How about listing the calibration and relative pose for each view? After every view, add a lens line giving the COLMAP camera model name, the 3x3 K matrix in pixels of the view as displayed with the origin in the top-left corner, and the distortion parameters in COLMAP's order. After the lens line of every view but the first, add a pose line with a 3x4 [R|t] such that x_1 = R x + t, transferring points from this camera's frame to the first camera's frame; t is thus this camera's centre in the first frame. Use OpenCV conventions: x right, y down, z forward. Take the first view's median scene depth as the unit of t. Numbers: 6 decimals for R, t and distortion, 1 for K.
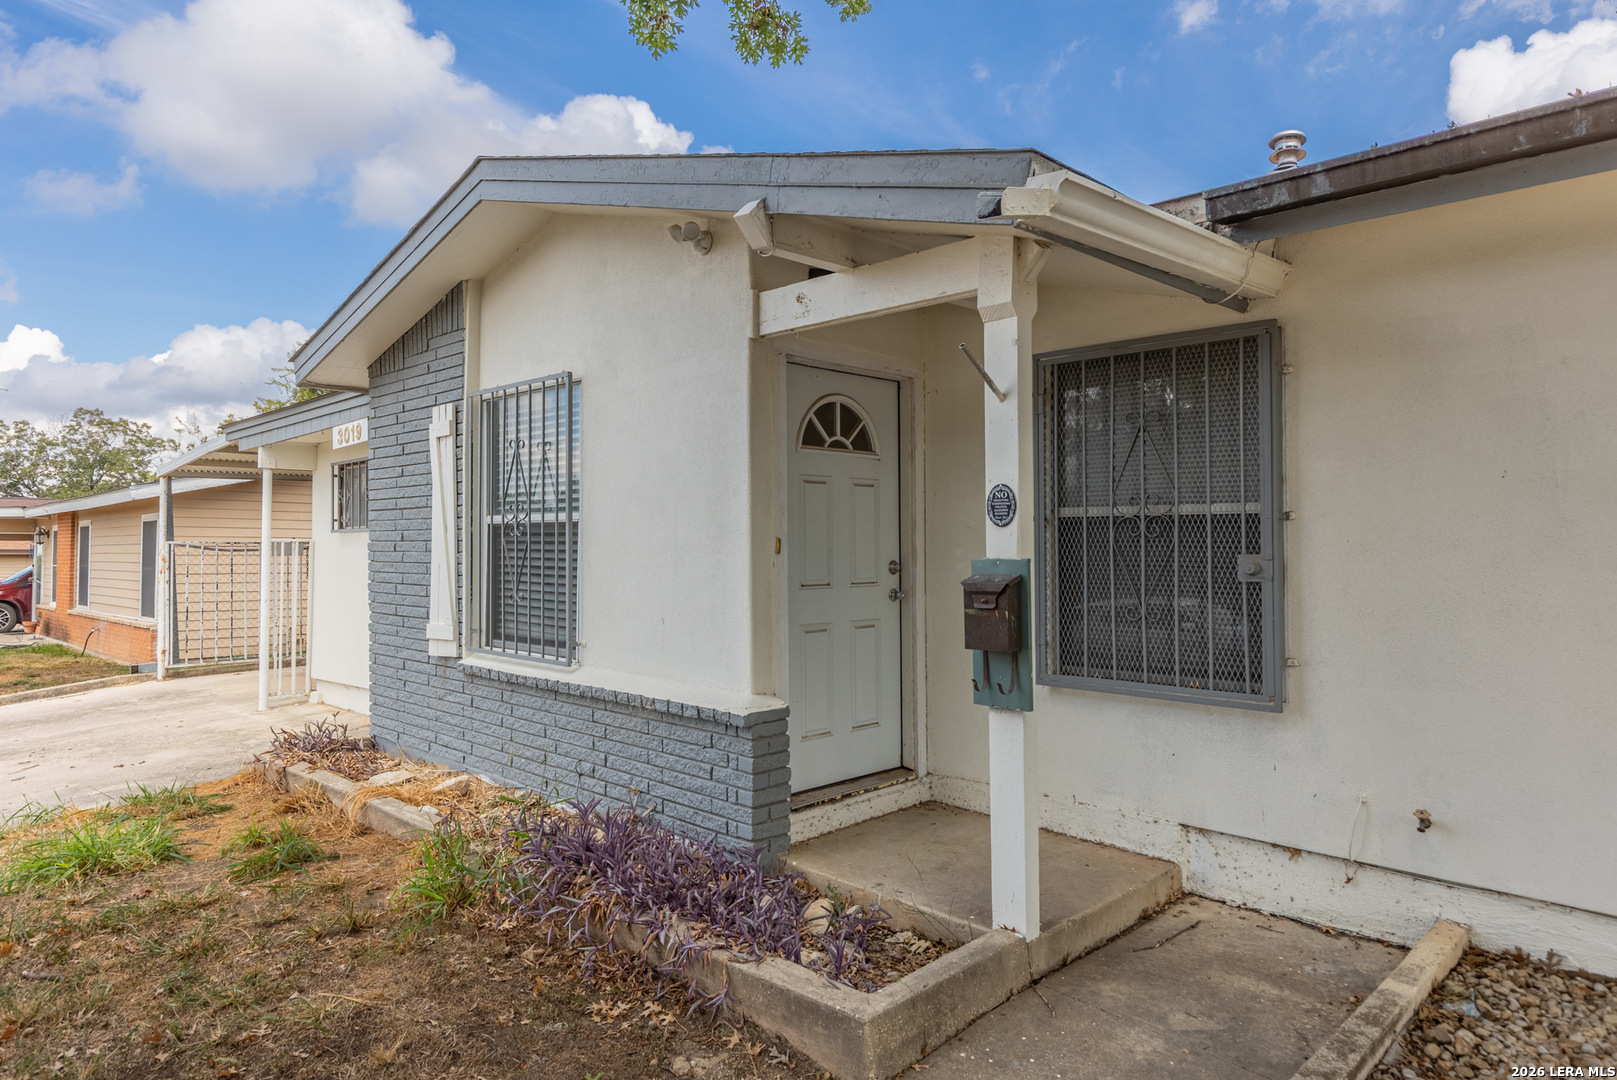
lens RADIAL K [[1021.1, 0, 804.7], [0, 1021.1, 542.4], [0, 0, 1]] dist [0.010650, 0.000642]
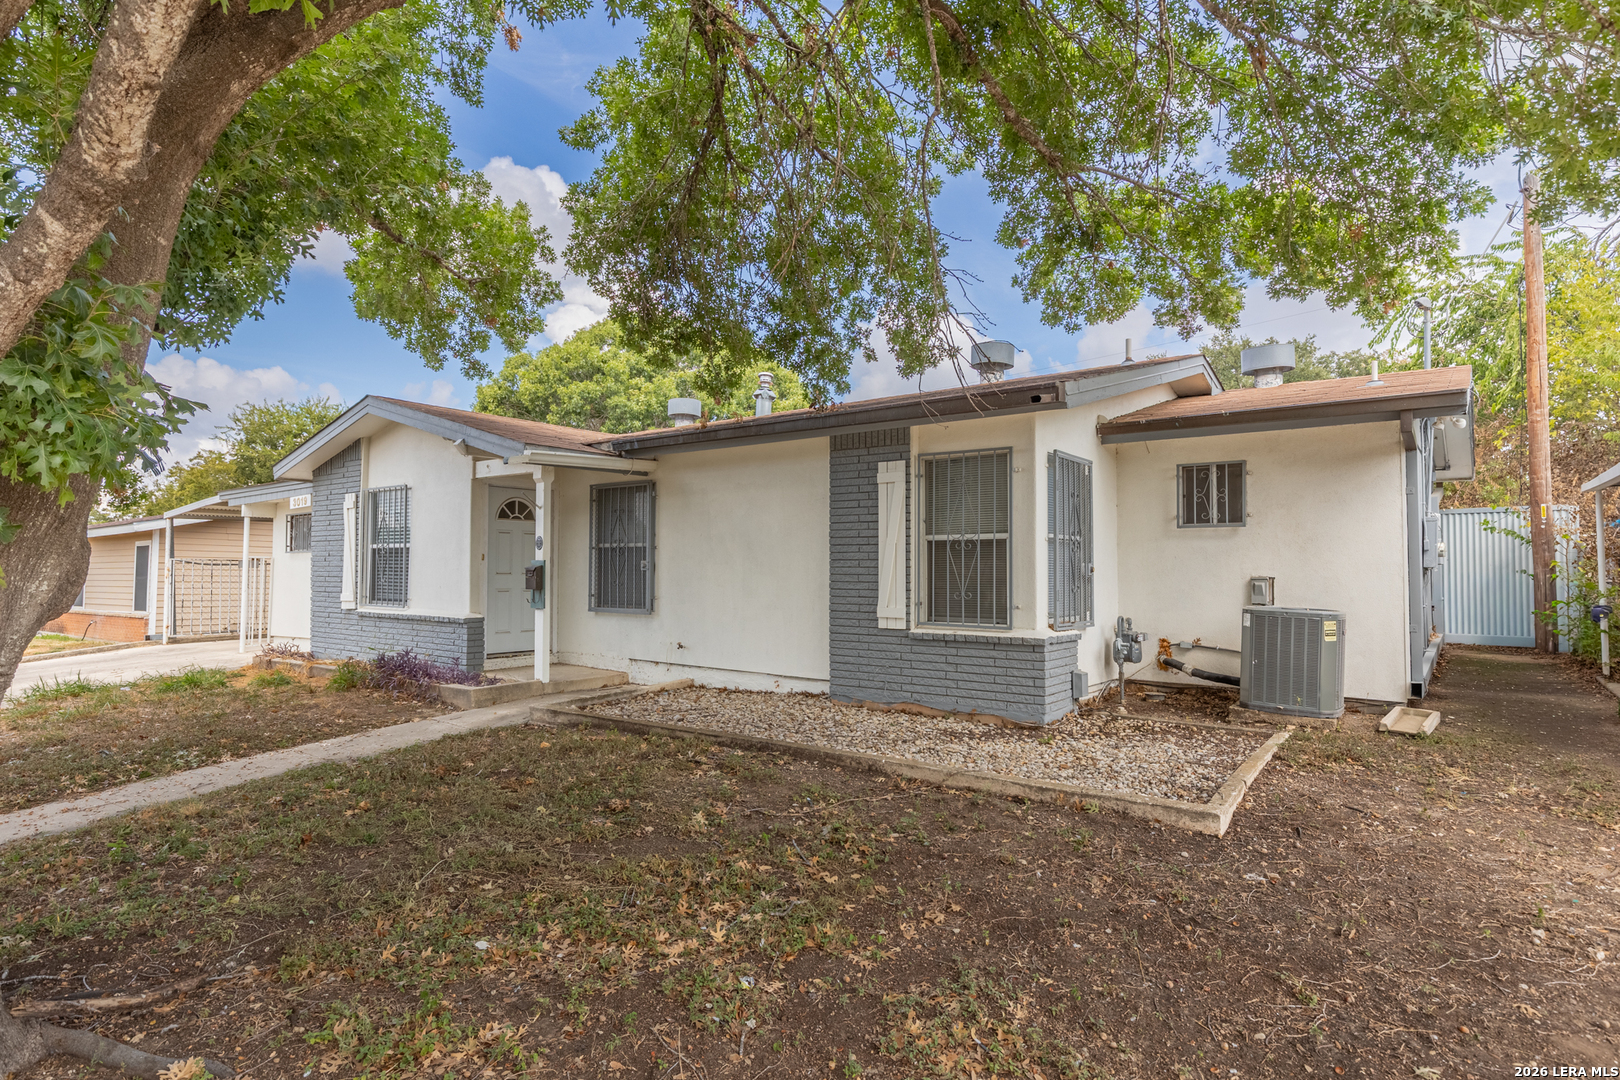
lens RADIAL K [[908.8, 0, 816.7], [0, 908.8, 547.2], [0, 0, 1]] dist [0.000359, -0.000135]
pose [[0.991725, 0.009773, 0.128008, 0.438169], [-0.006449, 0.999632, -0.026352, 0.028191], [-0.128219, 0.025309, 0.991423, -1.190456]]
